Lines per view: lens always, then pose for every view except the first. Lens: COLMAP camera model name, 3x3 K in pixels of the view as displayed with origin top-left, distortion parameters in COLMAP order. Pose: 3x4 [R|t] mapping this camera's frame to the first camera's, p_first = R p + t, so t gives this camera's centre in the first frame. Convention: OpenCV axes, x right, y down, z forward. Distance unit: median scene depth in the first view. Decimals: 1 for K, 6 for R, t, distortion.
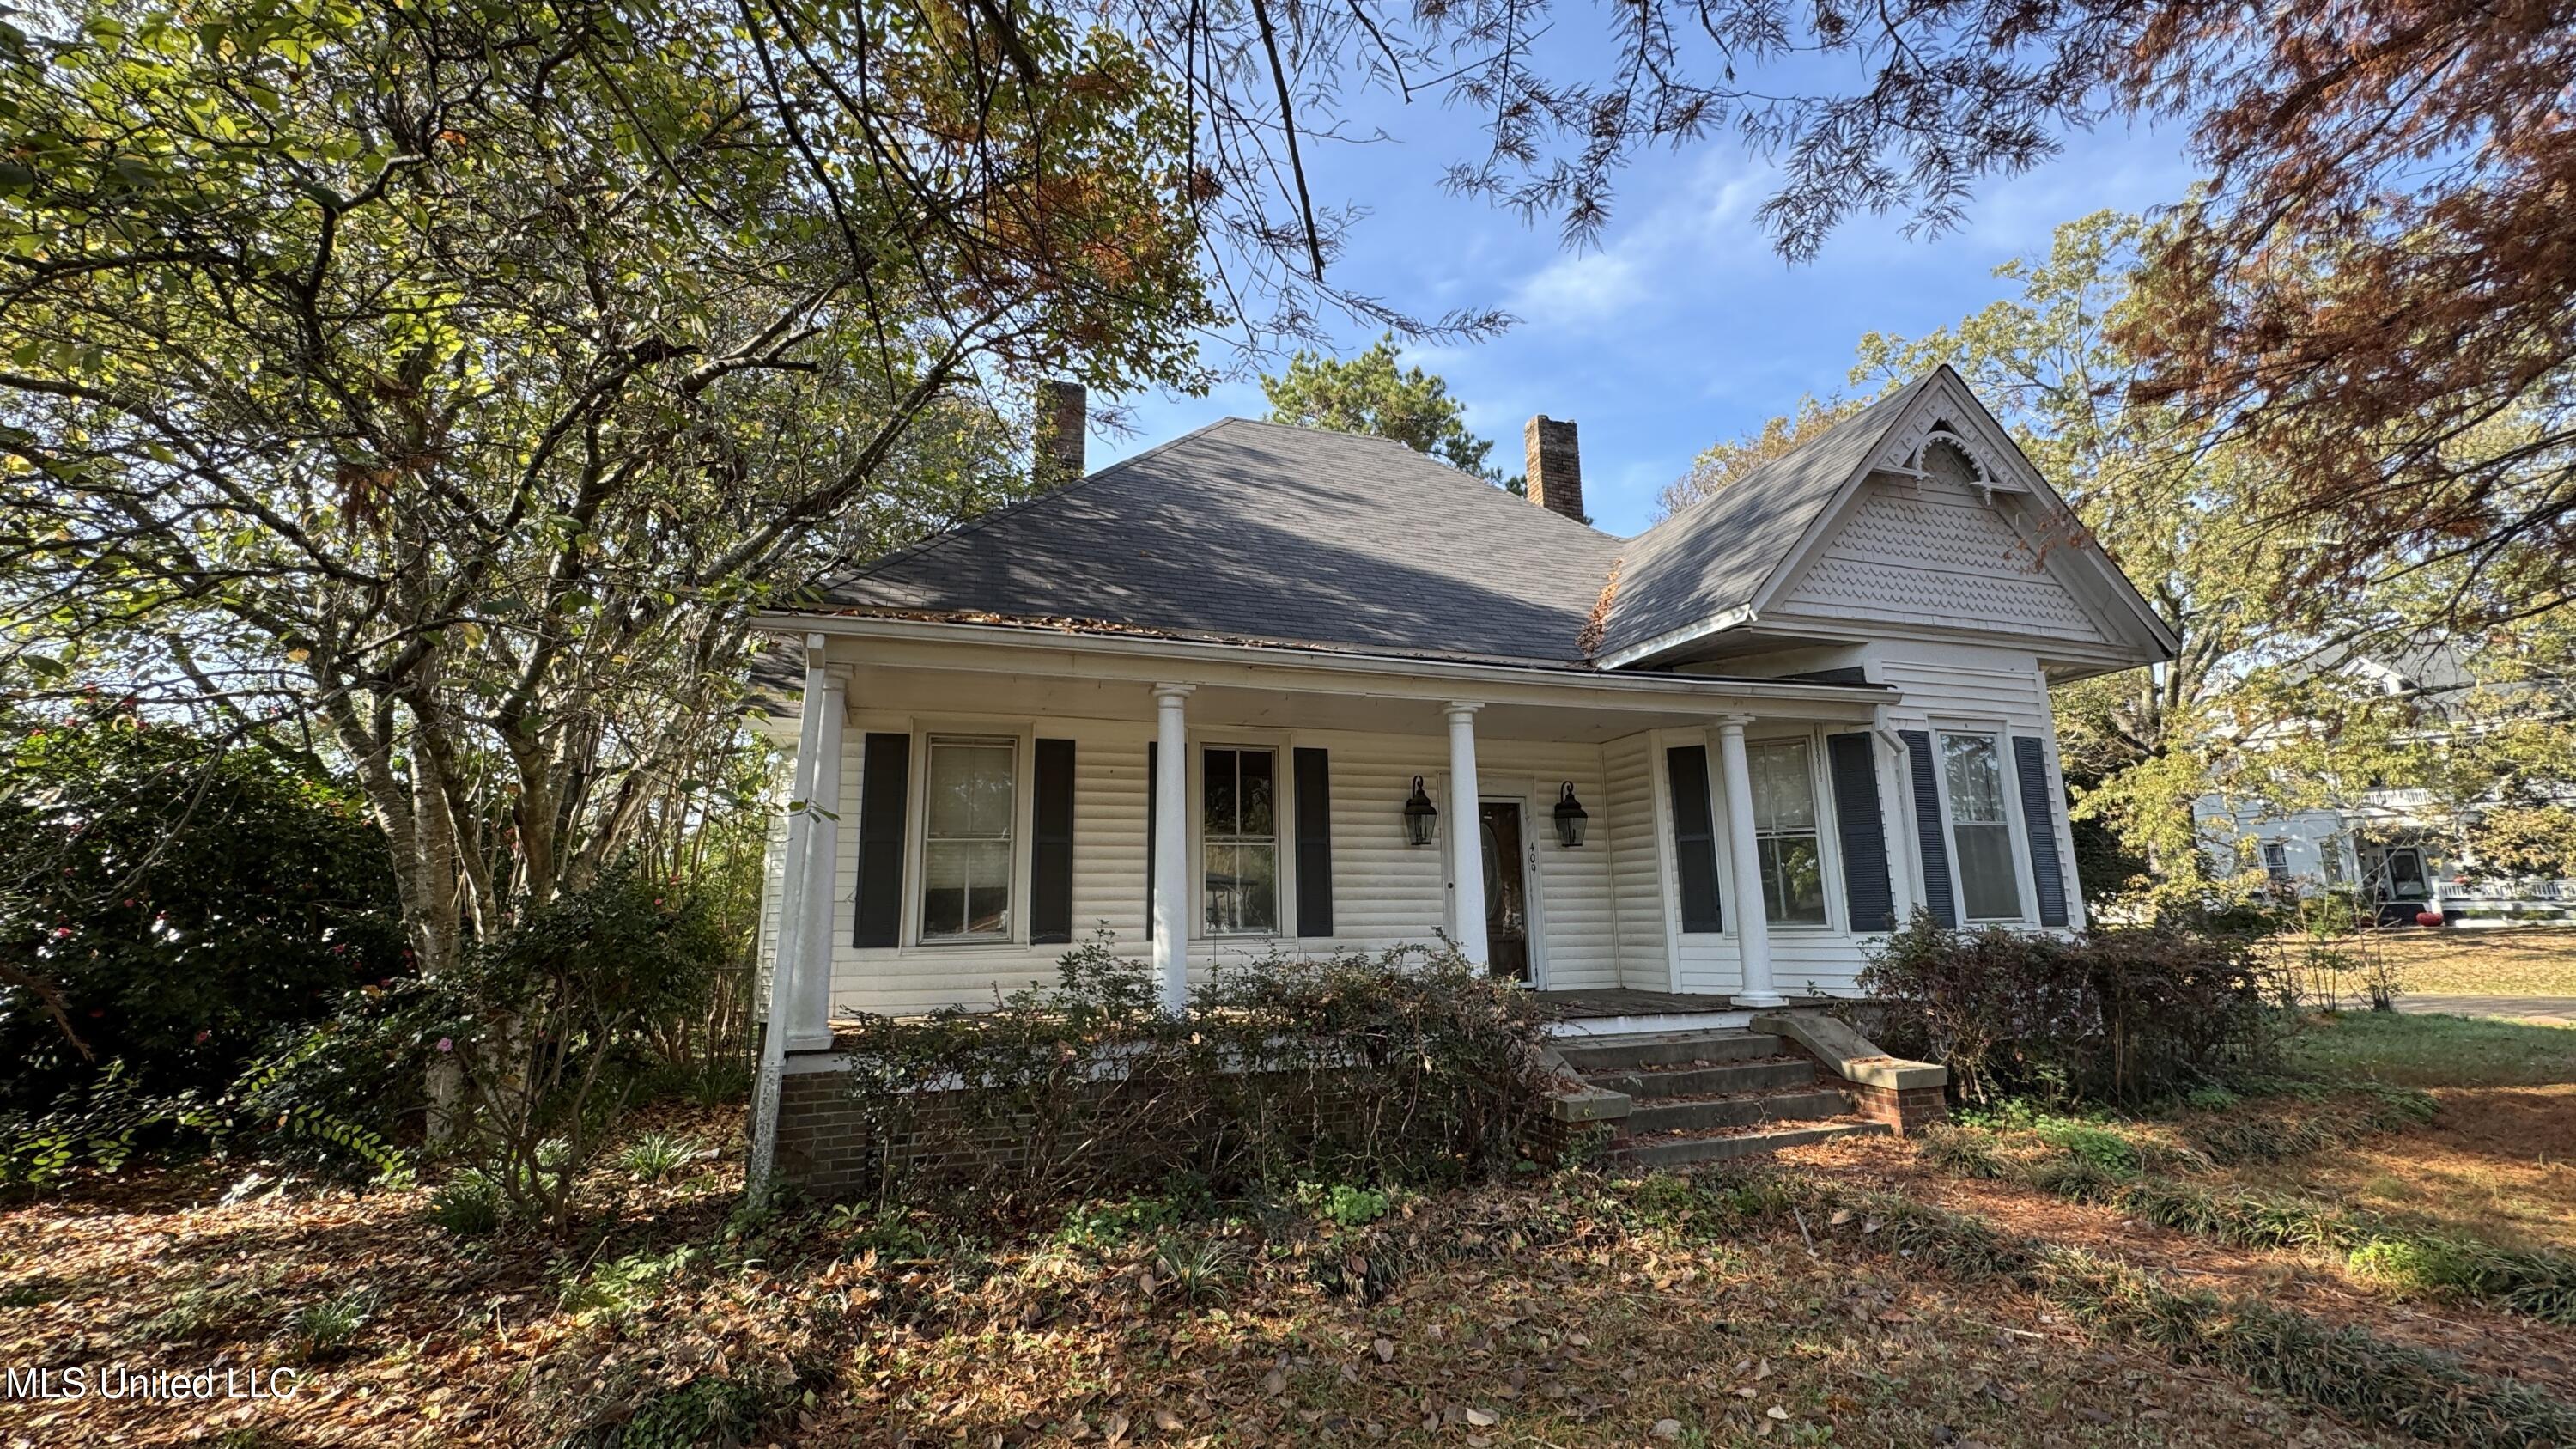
lens RADIAL K [[1027.8, 0, 1293.0], [0, 1027.8, 713.5], [0, 0, 1]] dist [-0.002640, 0.000292]
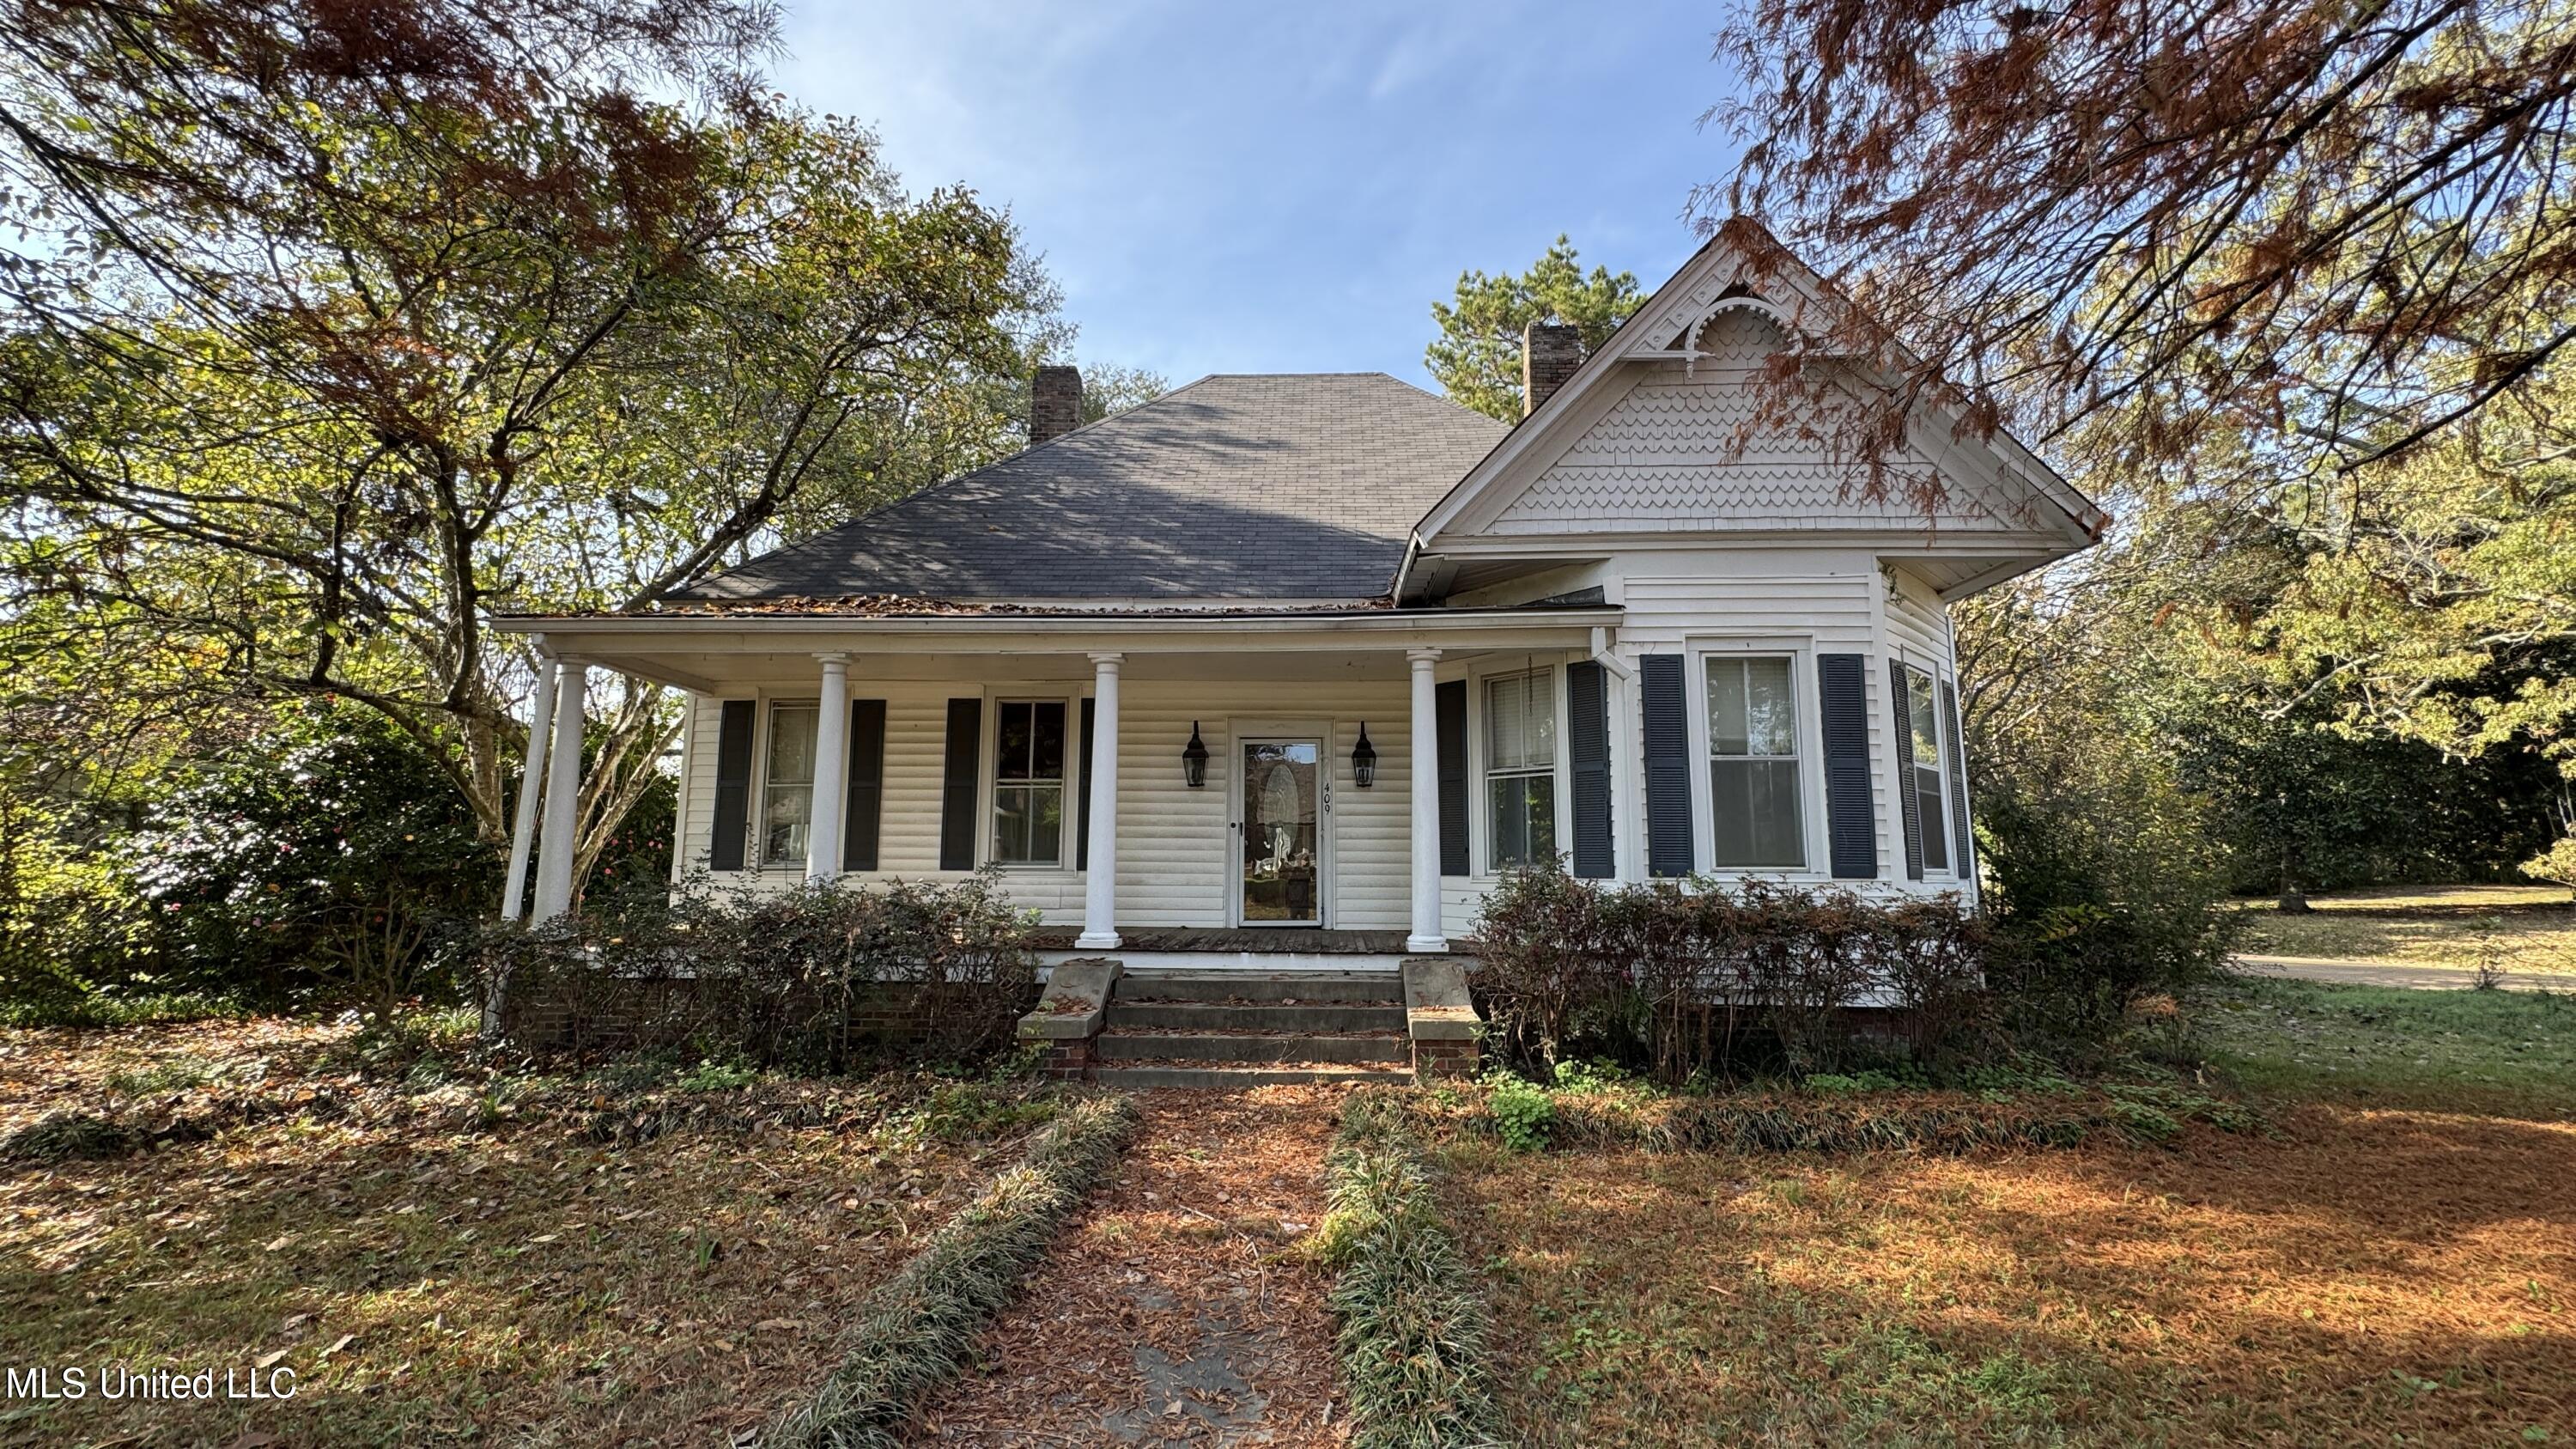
lens RADIAL K [[1027.8, 0, 1309.3], [0, 1027.8, 717.7], [0, 0, 1]] dist [-0.002640, 0.000292]
pose [[0.937947, -0.028653, -0.345594, 0.626683], [0.051203, 0.997100, 0.056297, 0.005232], [0.342979, -0.070499, 0.936694, 0.066234]]
